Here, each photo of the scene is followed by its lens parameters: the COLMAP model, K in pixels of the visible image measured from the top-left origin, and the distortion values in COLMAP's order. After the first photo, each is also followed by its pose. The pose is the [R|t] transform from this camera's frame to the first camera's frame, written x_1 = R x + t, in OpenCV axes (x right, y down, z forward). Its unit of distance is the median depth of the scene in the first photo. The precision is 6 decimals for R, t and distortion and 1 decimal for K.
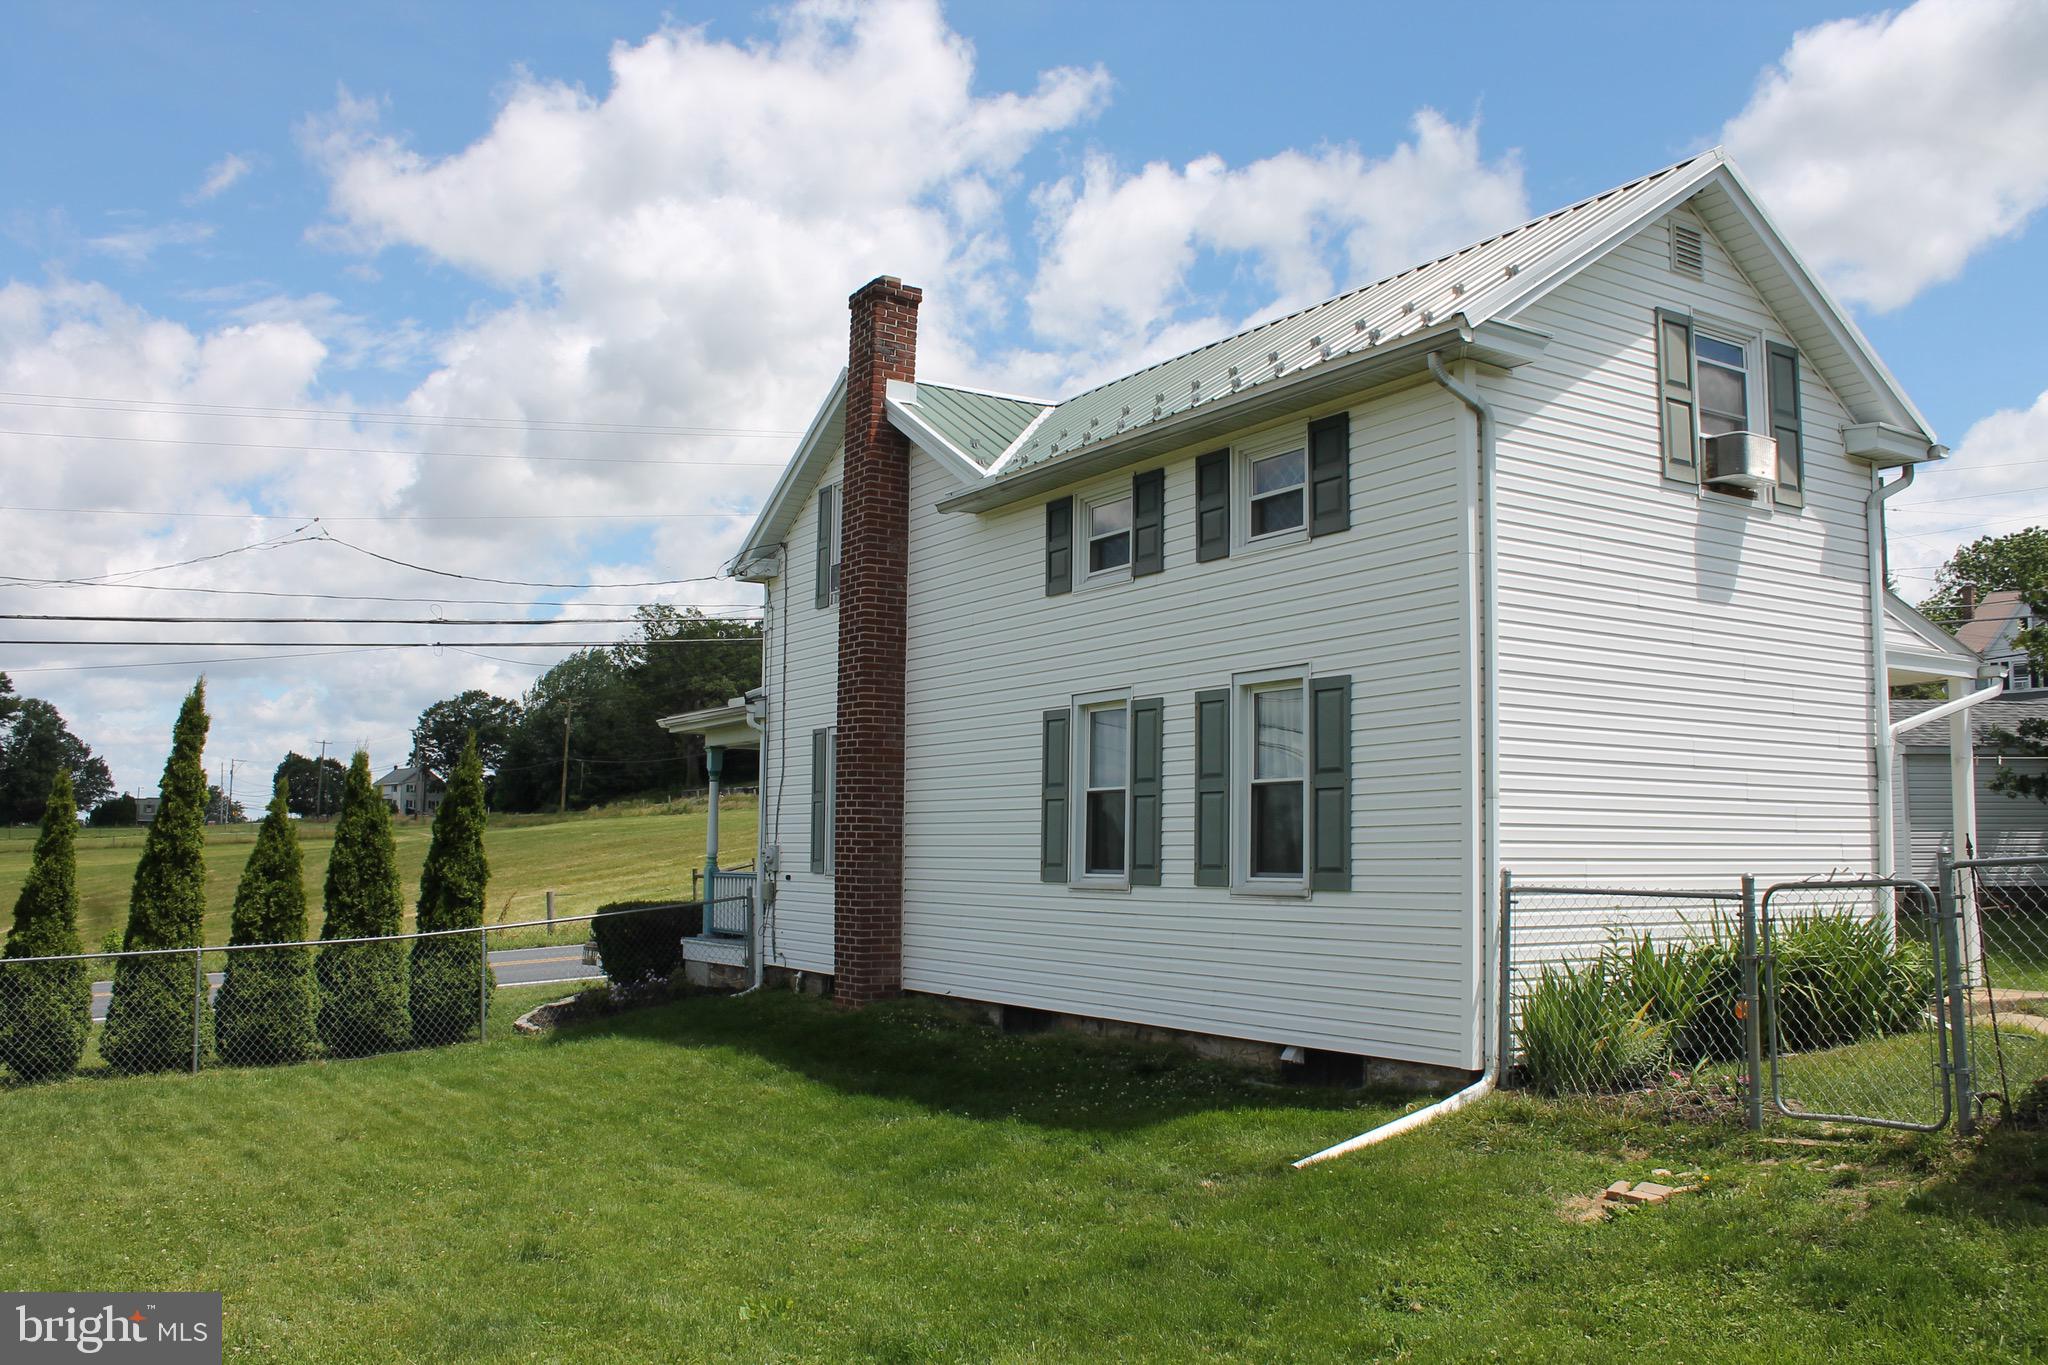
lens RADIAL K [[1722.3, 0, 1022.1], [0, 1722.3, 698.5], [0, 0, 1]] dist [-0.162387, 0.138726]
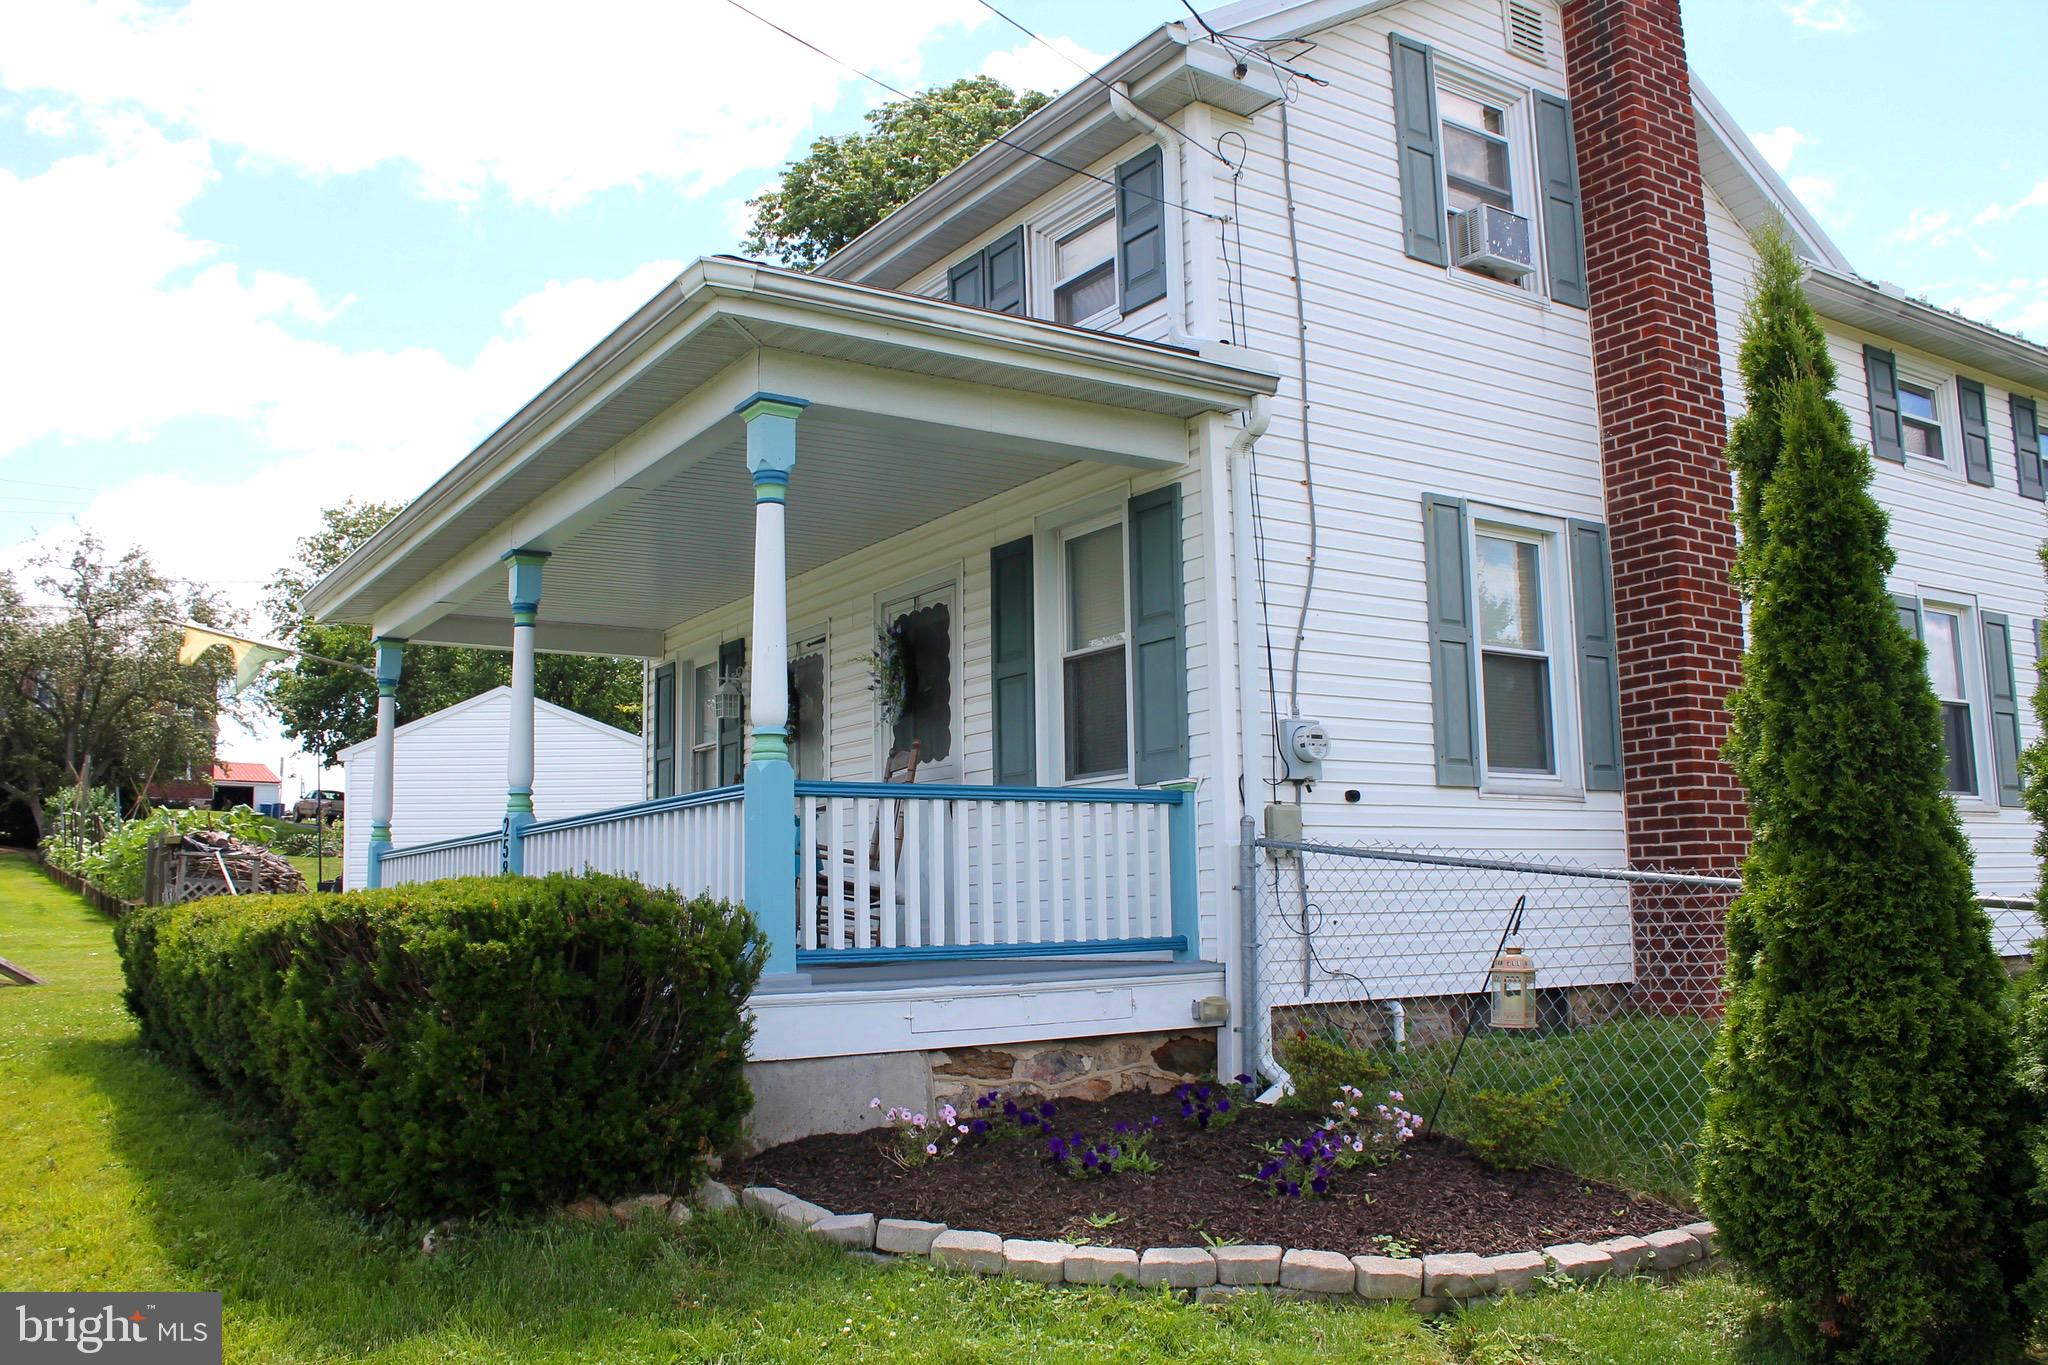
lens RADIAL K [[1722.3, 0, 1022.1], [0, 1722.3, 698.5], [0, 0, 1]] dist [-0.162387, 0.138726]
pose [[-0.032613, 0.121528, 0.992052, -0.653818], [-0.069638, 0.989892, -0.123553, 0.159107], [-0.997039, -0.073114, -0.023821, 1.246824]]
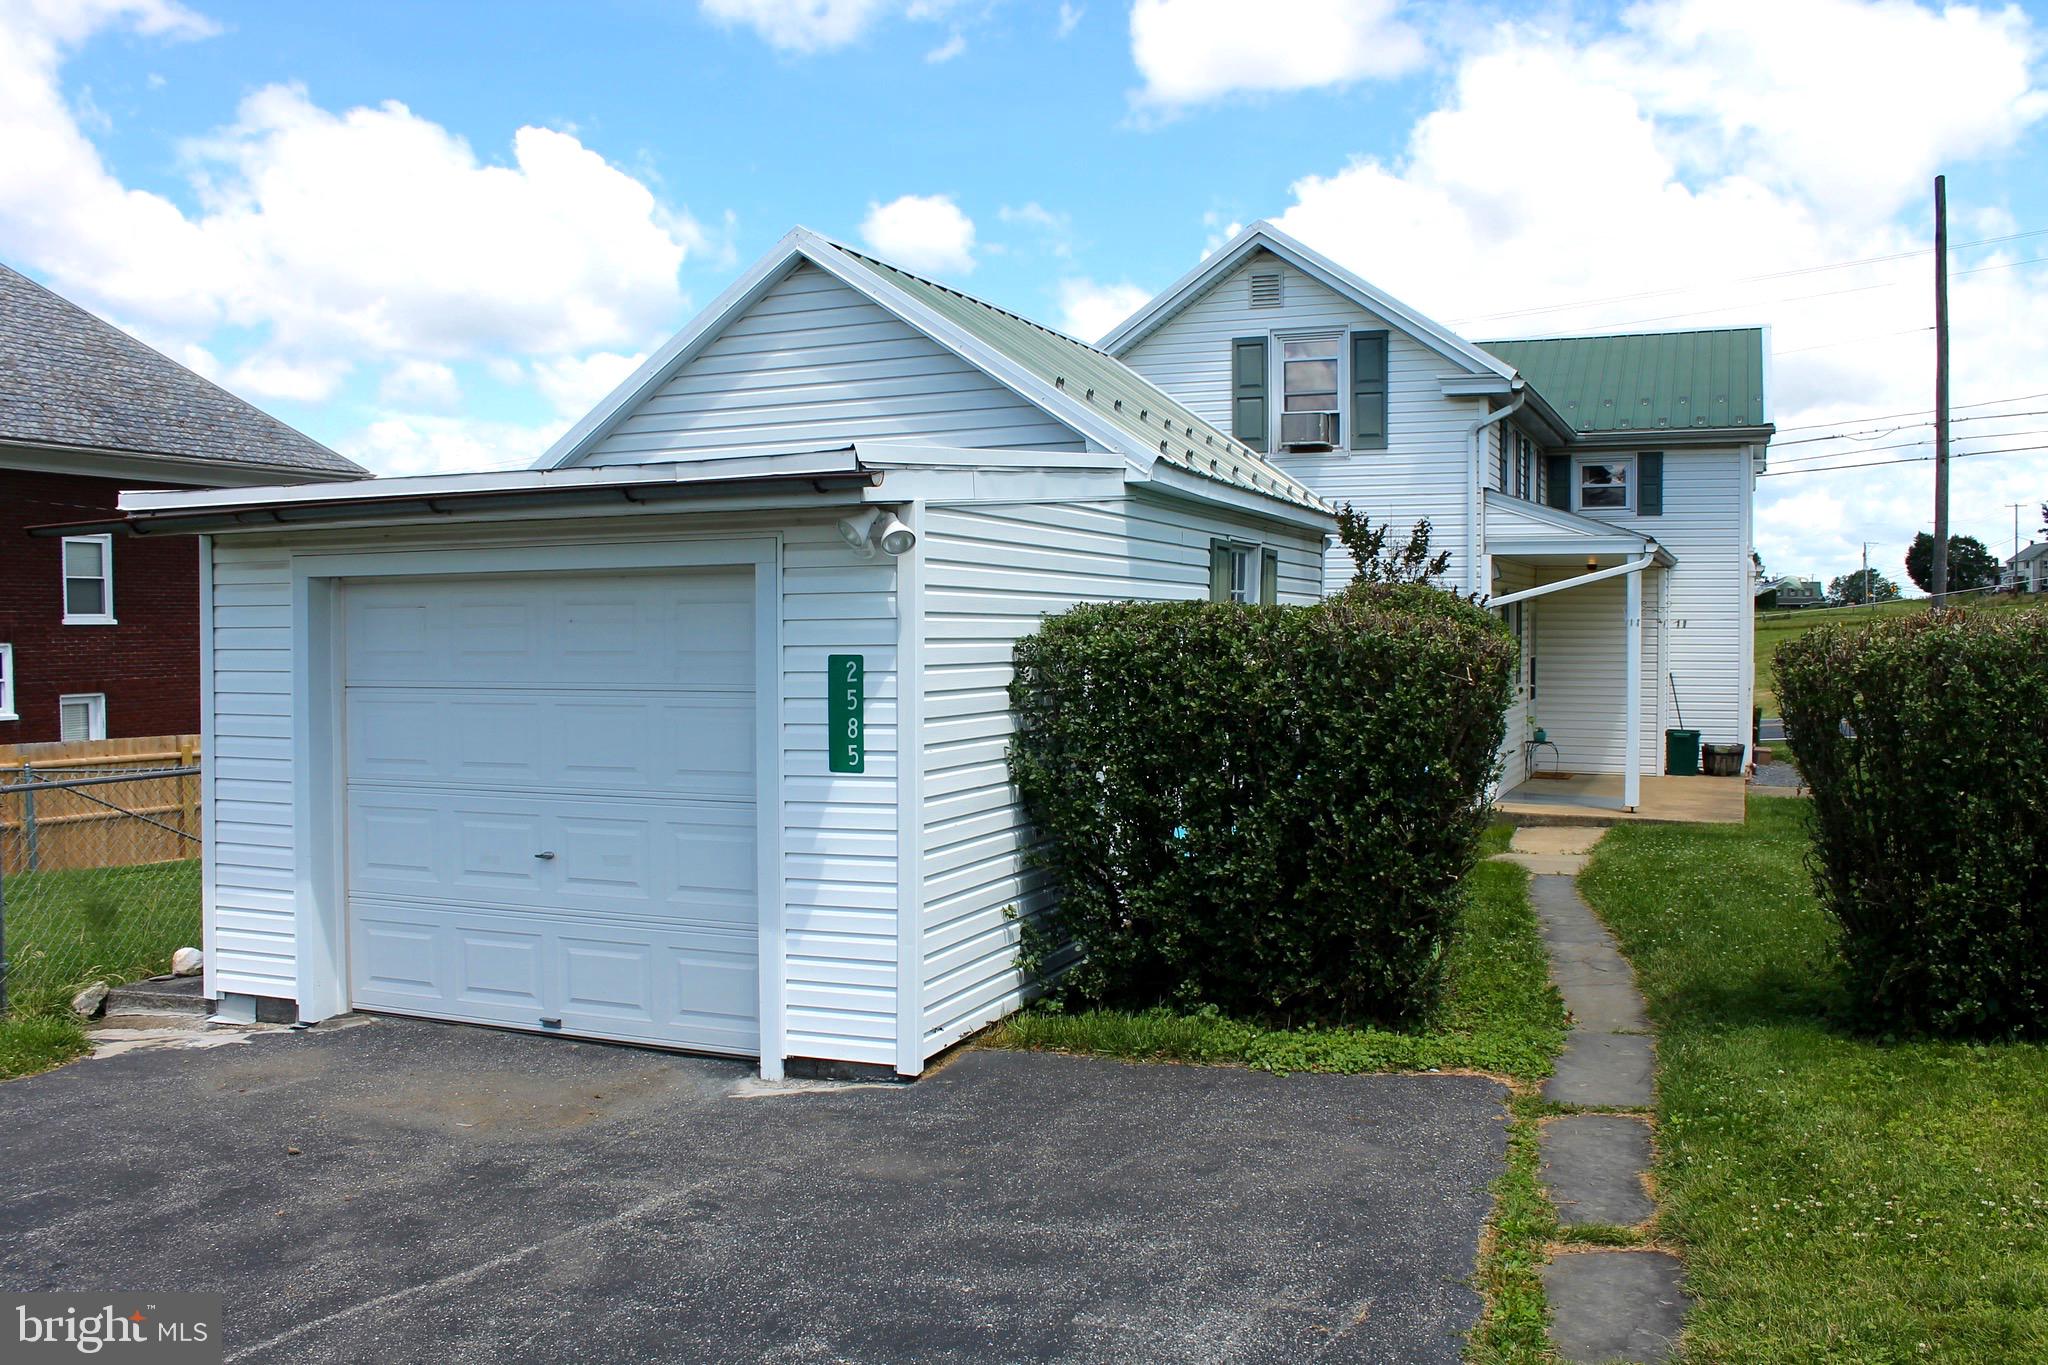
lens RADIAL K [[1722.3, 0, 1022.1], [0, 1722.3, 698.5], [0, 0, 1]] dist [-0.162387, 0.138726]
pose [[0.576044, 0.026336, -0.816995, 1.088338], [0.082509, 0.992503, 0.090169, -0.045241], [0.813244, -0.119351, 0.569552, -0.051886]]
